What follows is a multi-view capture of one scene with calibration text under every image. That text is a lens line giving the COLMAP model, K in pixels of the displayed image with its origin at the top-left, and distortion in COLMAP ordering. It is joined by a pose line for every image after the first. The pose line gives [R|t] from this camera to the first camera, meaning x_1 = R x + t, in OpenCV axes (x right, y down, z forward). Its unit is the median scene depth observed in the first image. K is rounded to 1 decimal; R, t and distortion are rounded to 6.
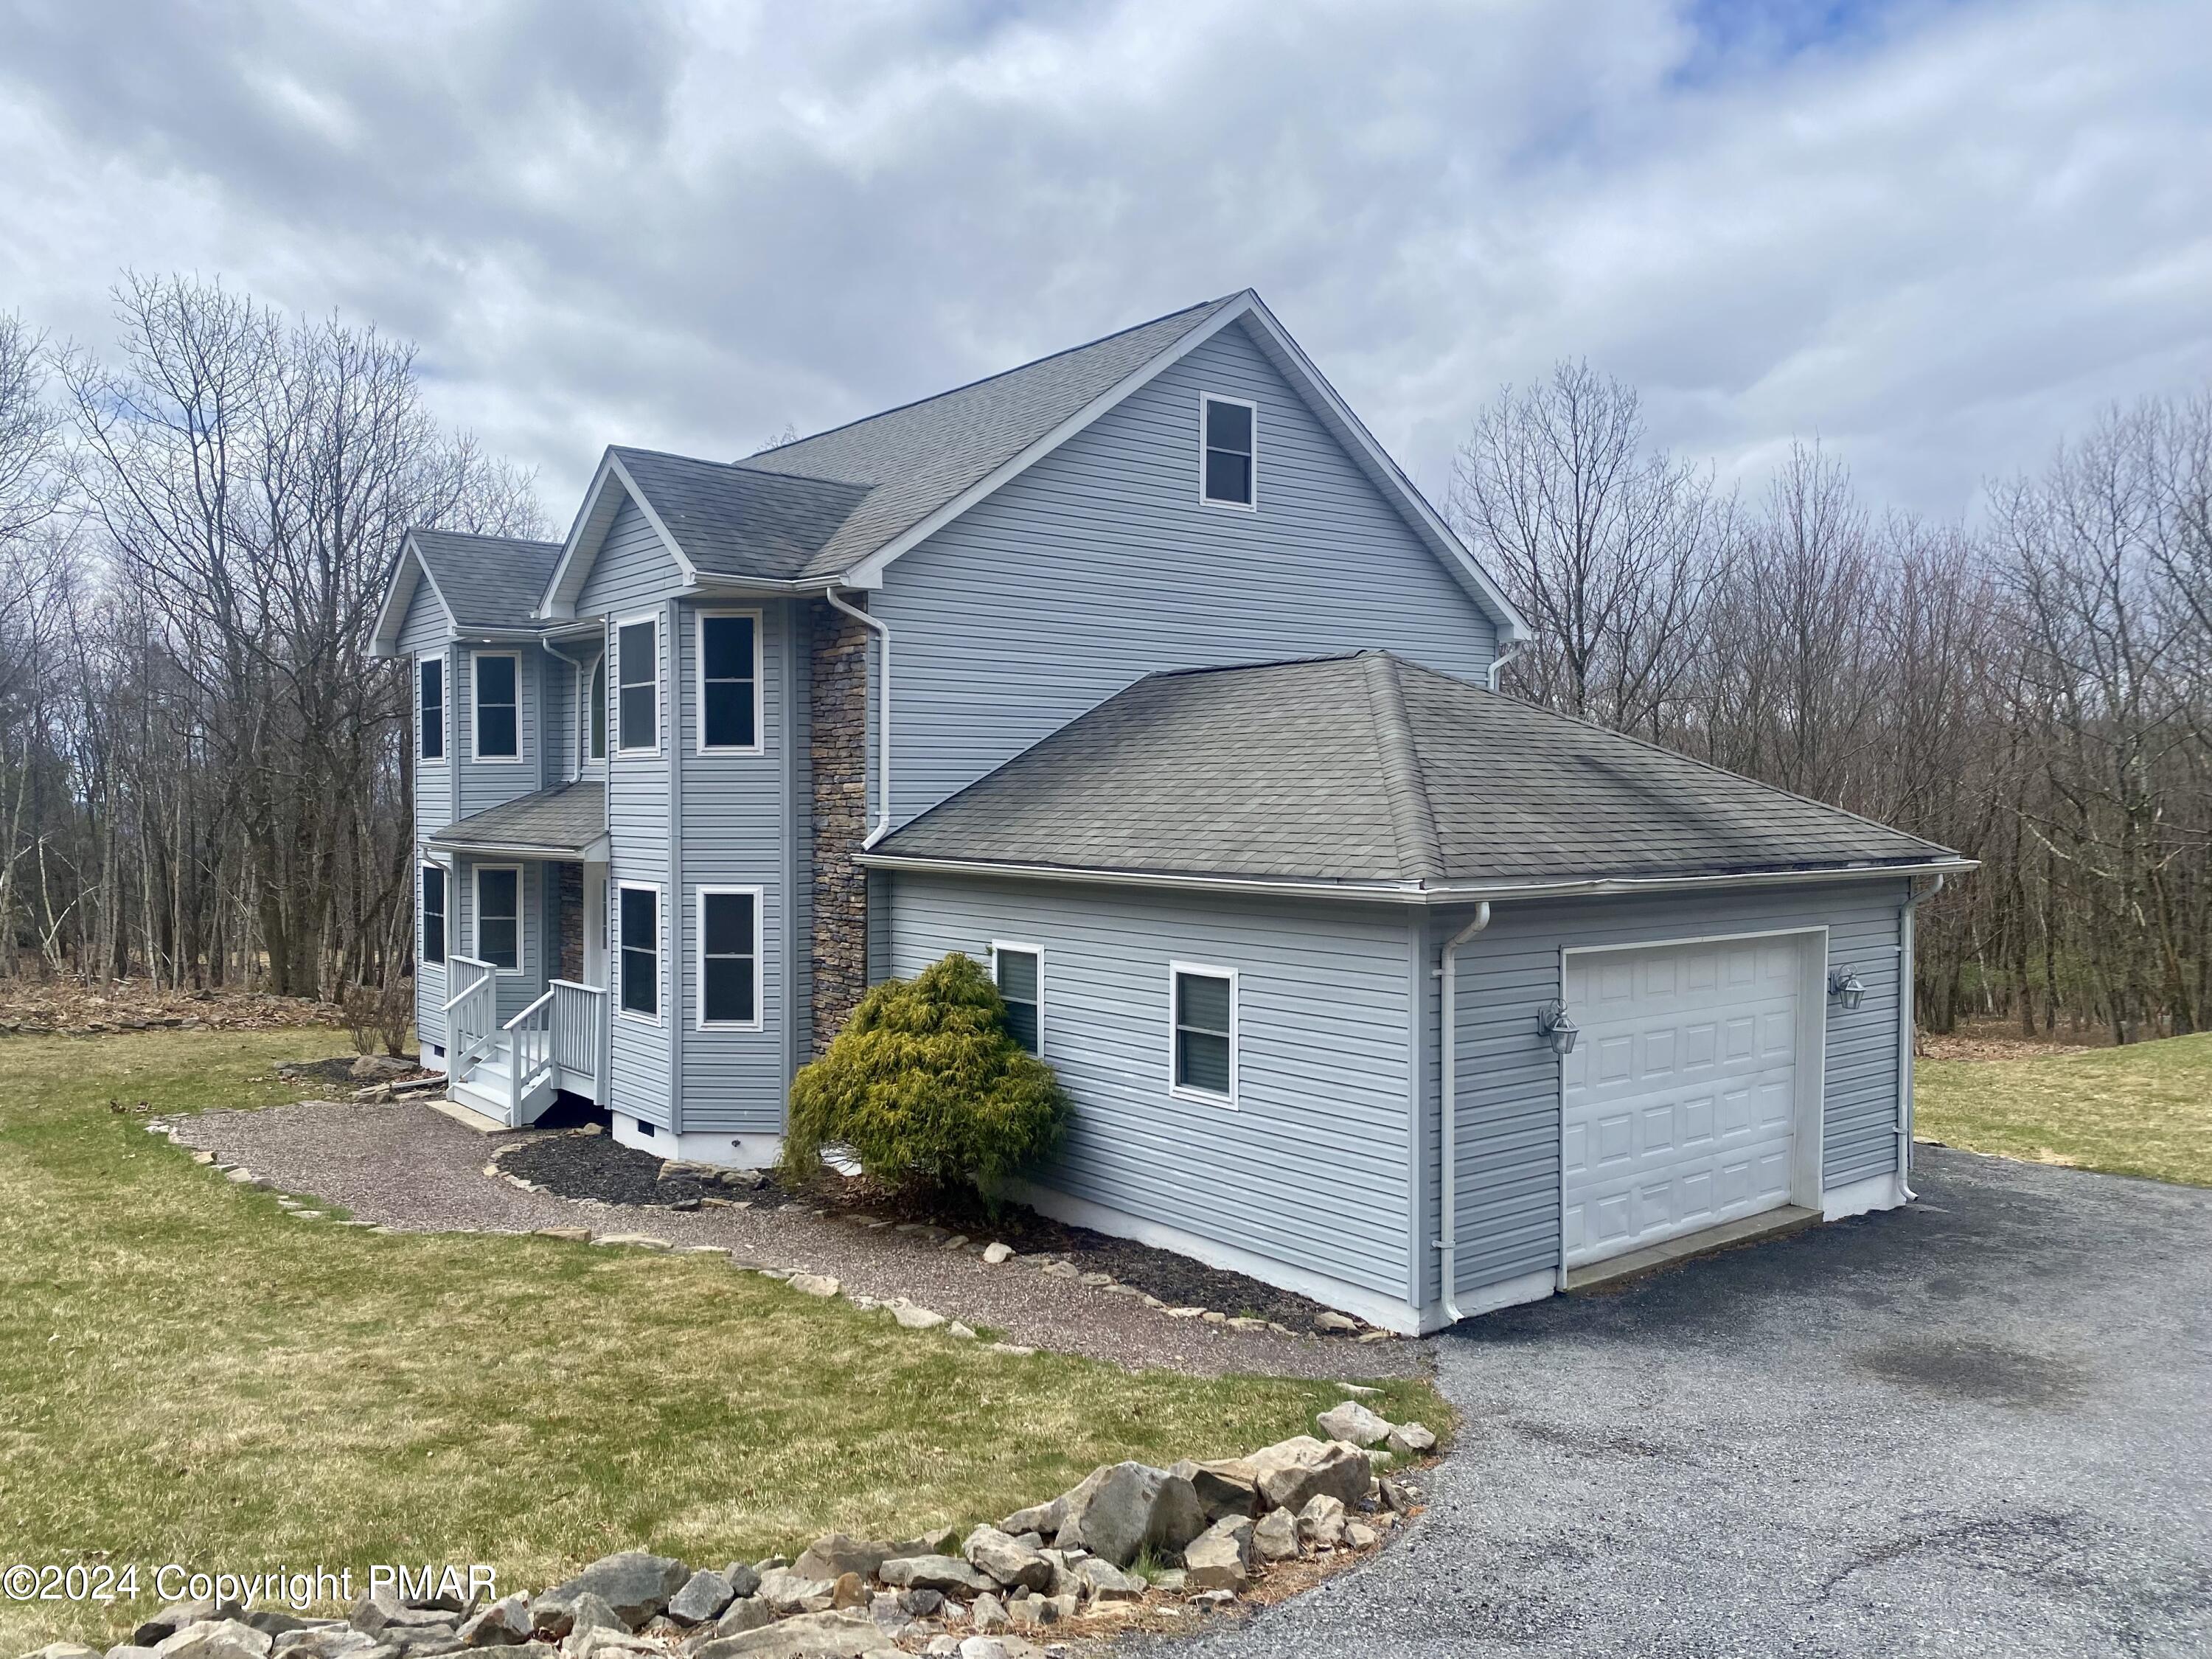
lens RADIAL K [[1670.7, 0, 1107.1], [0, 1670.7, 826.5], [0, 0, 1]] dist [0.054804, -0.058963]
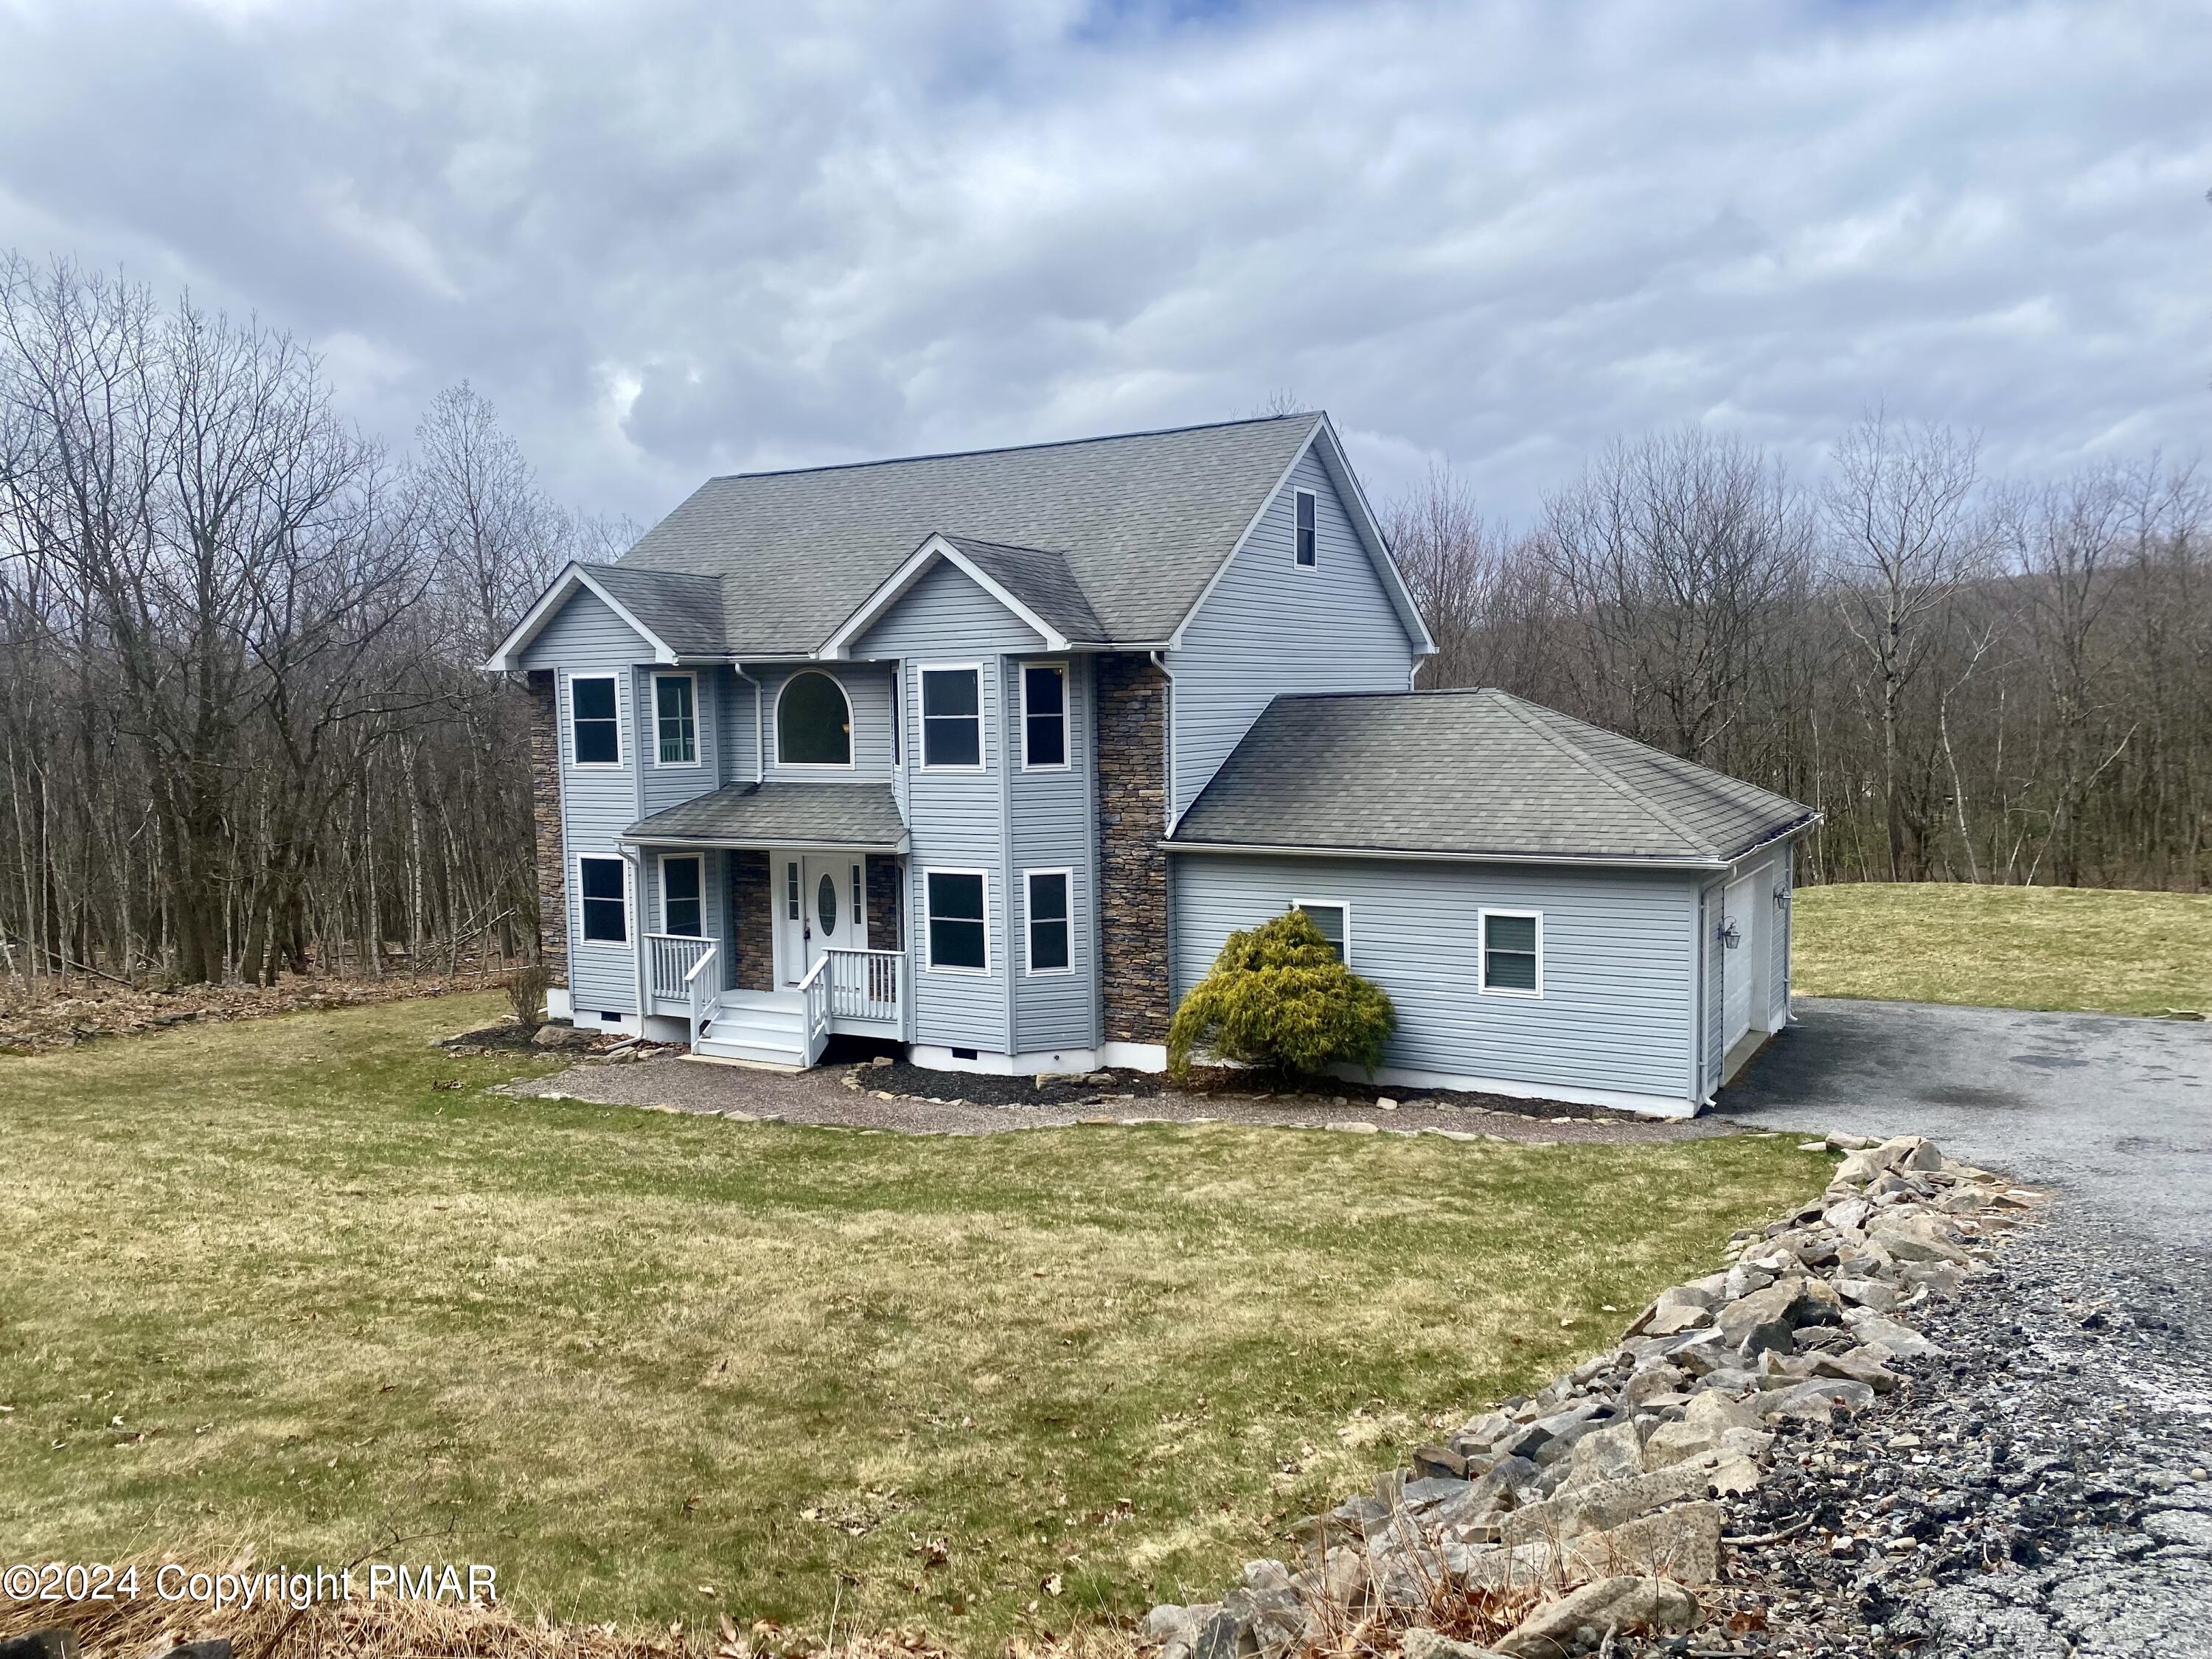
lens RADIAL K [[1670.7, 0, 1104.5], [0, 1670.7, 819.3], [0, 0, 1]] dist [0.054804, -0.058963]
pose [[0.933026, -0.044933, 0.356991, -0.657737], [0.026241, 0.998027, 0.057036, -0.078679], [-0.358850, -0.043848, 0.932365, -0.258650]]
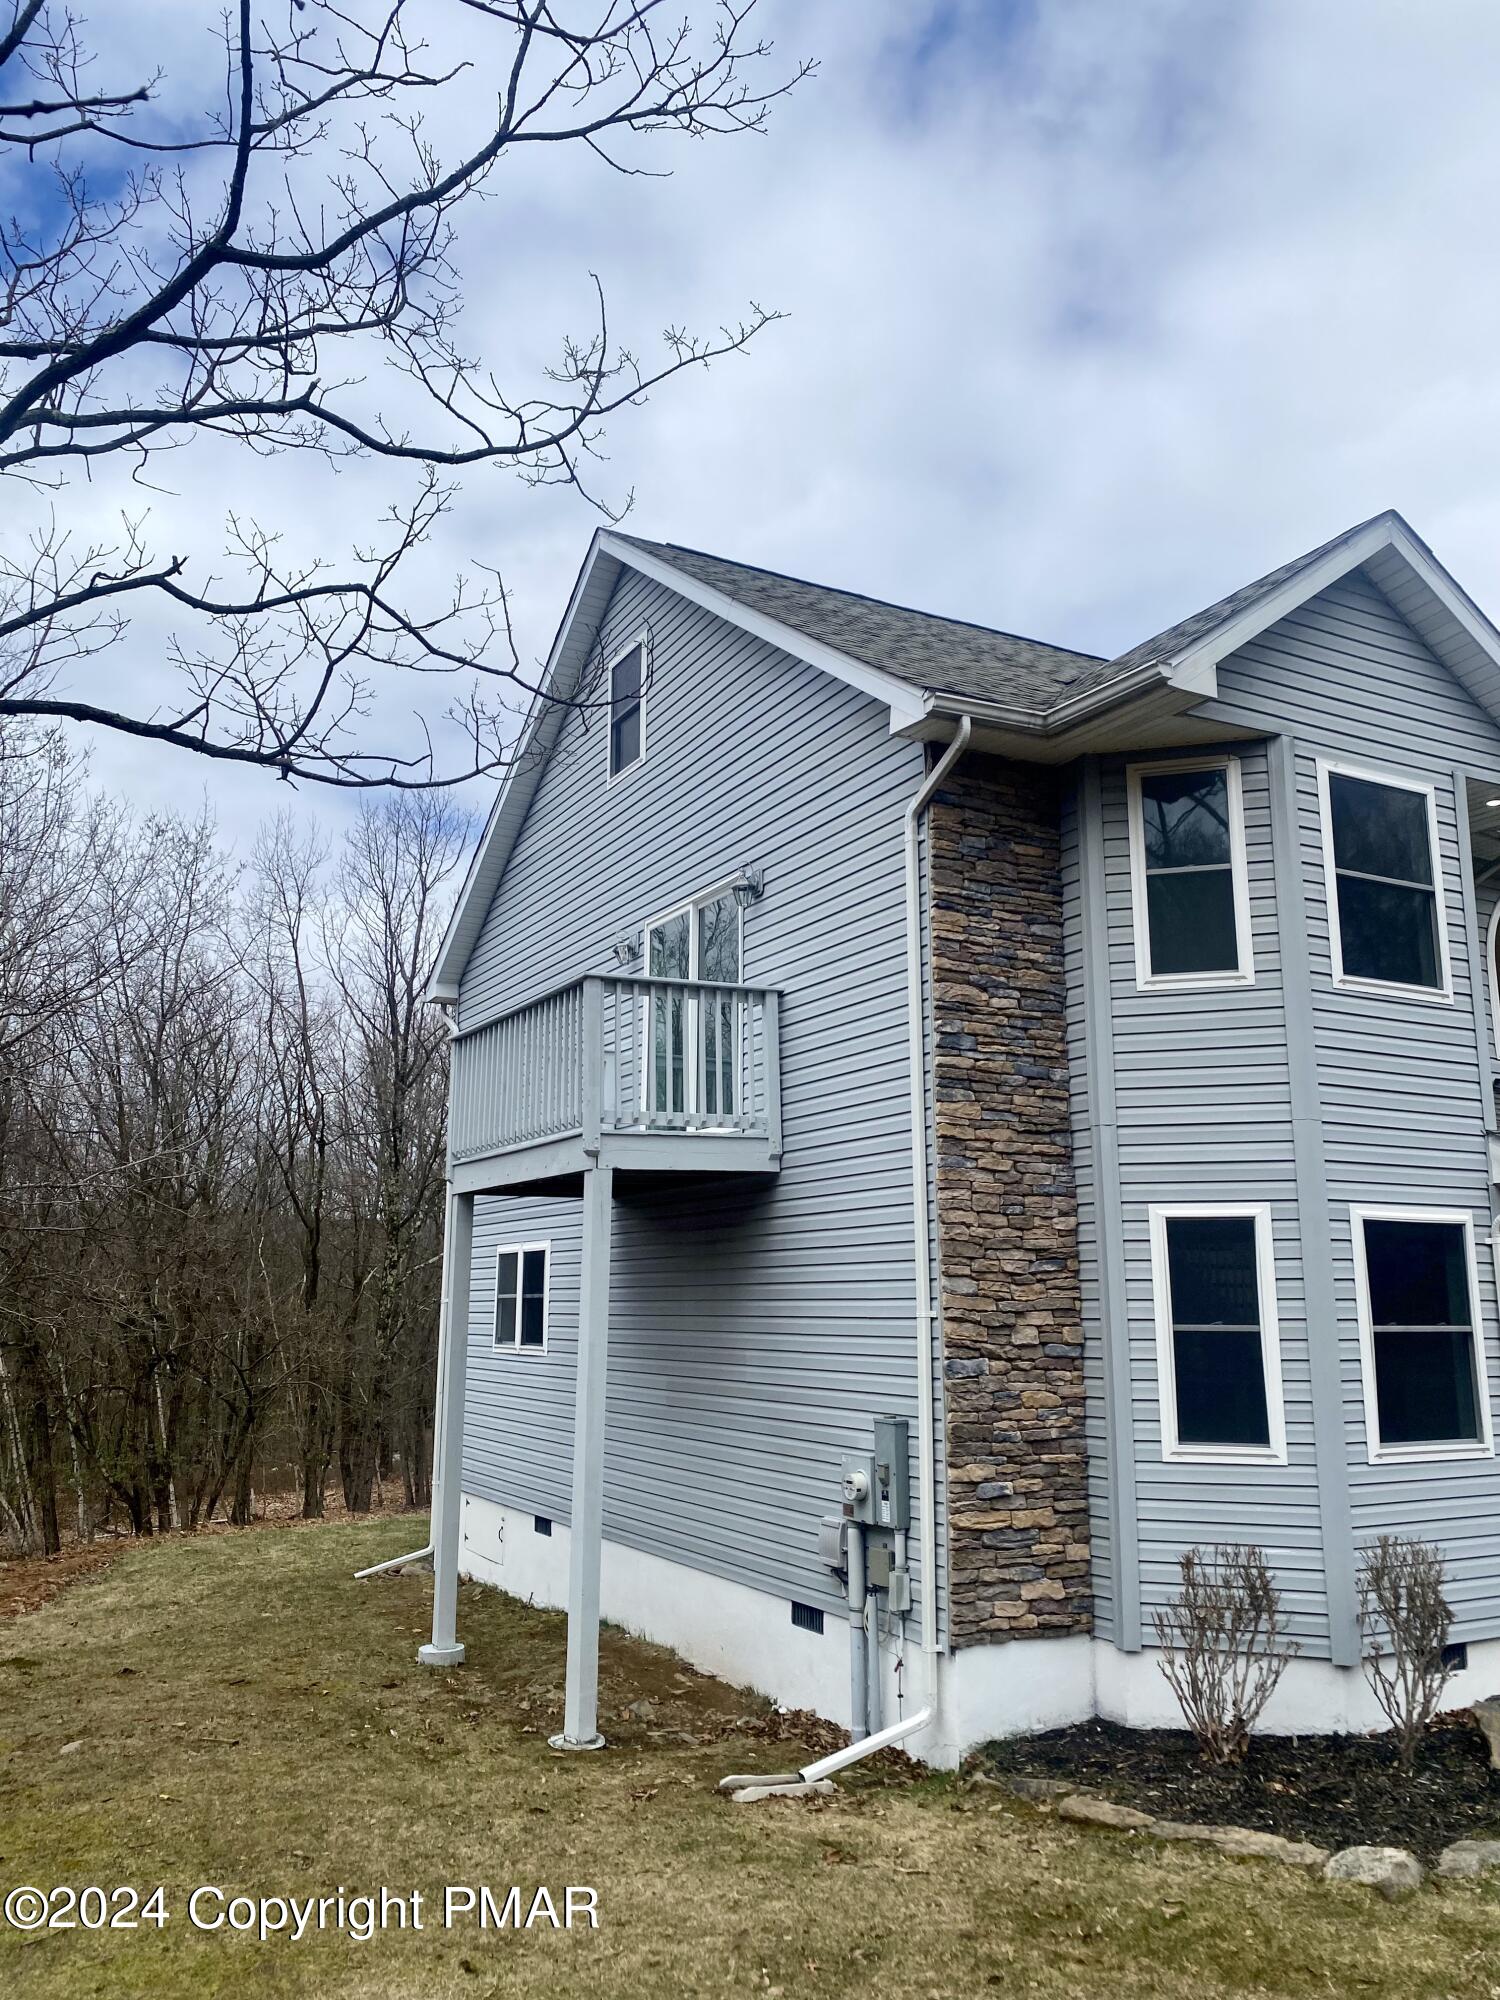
lens RADIAL K [[1510.5, 0, 749.4], [0, 1510.5, 982.9], [0, 0, 1]] dist [0.054804, -0.058963]
pose [[0.173340, 0.207101, 0.962841, -1.127153], [0.014852, 0.976979, -0.212816, 0.063147], [-0.984750, 0.051190, 0.166273, 1.489128]]
